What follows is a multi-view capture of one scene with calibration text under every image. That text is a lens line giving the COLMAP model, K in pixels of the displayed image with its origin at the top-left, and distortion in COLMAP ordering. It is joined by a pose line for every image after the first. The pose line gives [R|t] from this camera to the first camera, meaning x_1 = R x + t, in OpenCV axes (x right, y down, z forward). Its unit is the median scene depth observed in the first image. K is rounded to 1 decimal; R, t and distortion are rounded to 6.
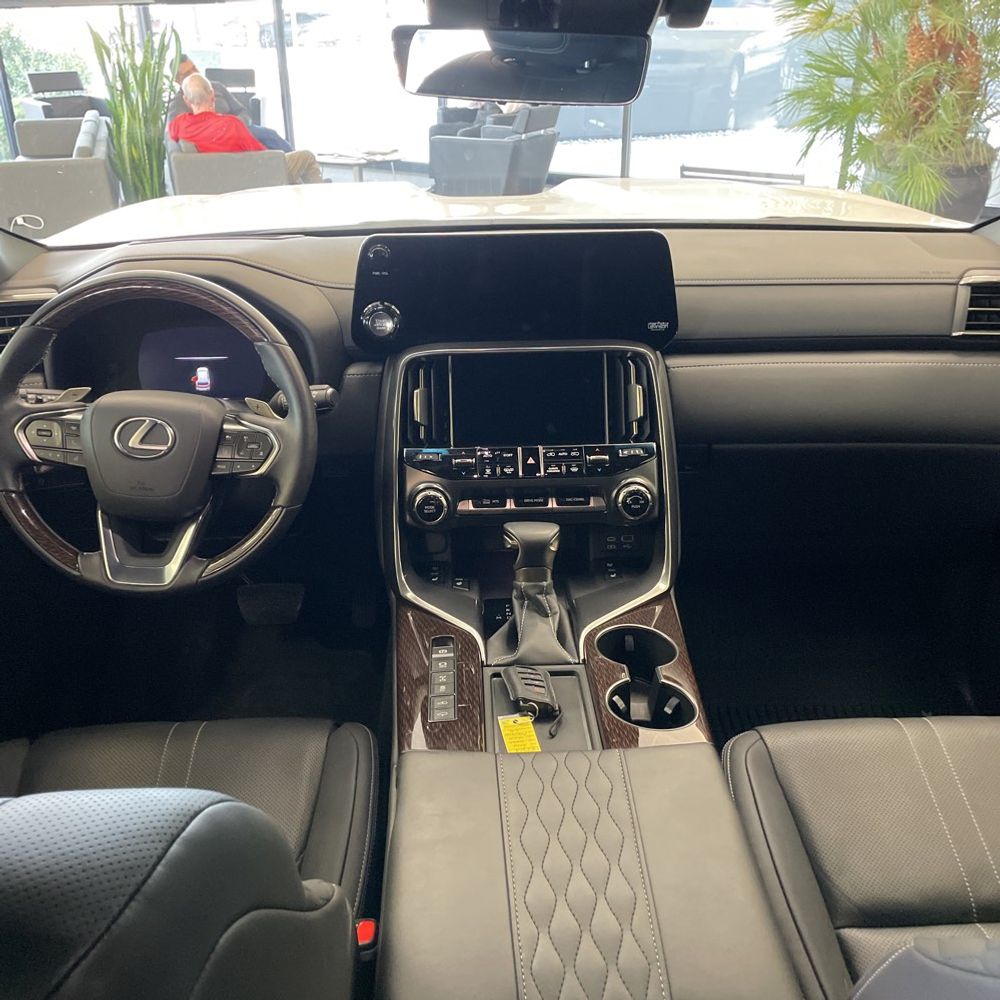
lens RADIAL K [[1017.0, 0, 513.3], [0, 1017.0, 505.0], [0, 0, 1]] dist [0.083319, -0.015523]
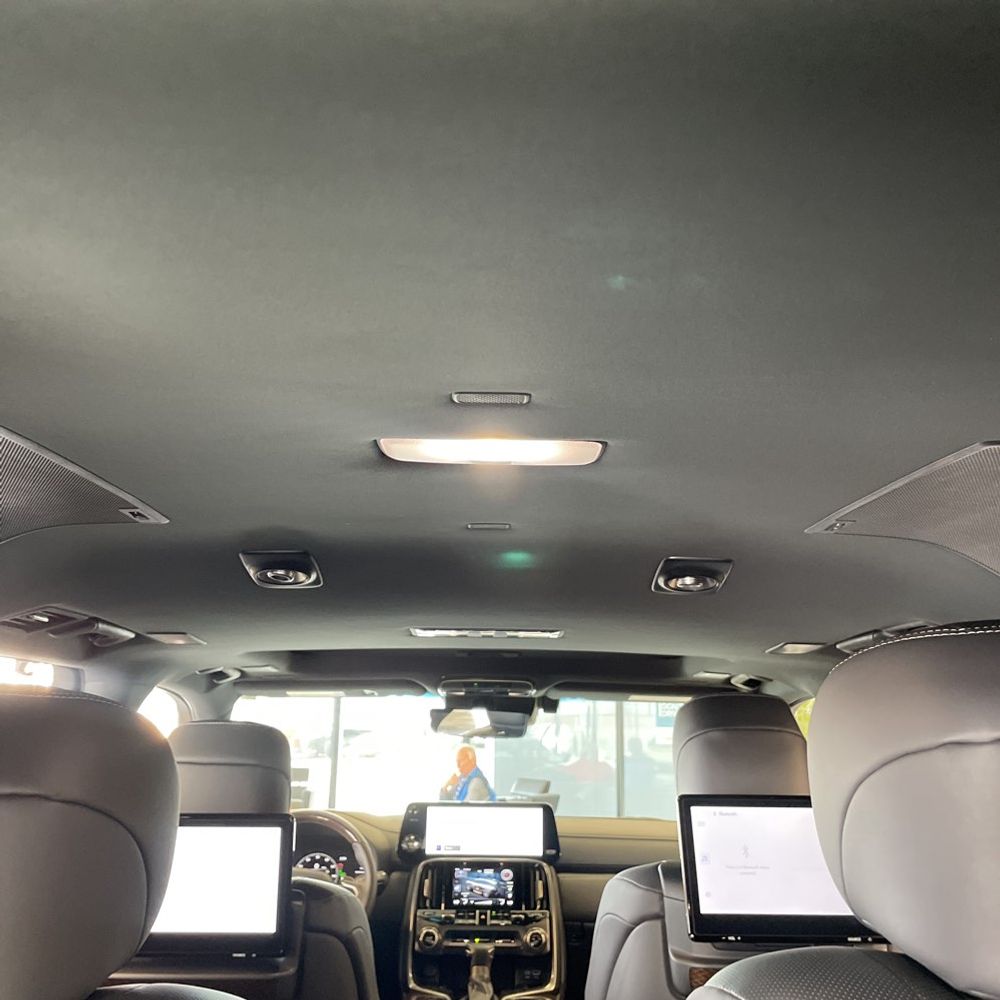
lens RADIAL K [[1017.0, 0, 513.3], [0, 1017.0, 505.0], [0, 0, 1]] dist [0.083319, -0.015523]
pose [[0.999591, 0.020521, -0.019925, 0.096292], [-0.028457, 0.783584, -0.620634, 0.546263], [0.002877, 0.620947, 0.783847, -0.998698]]
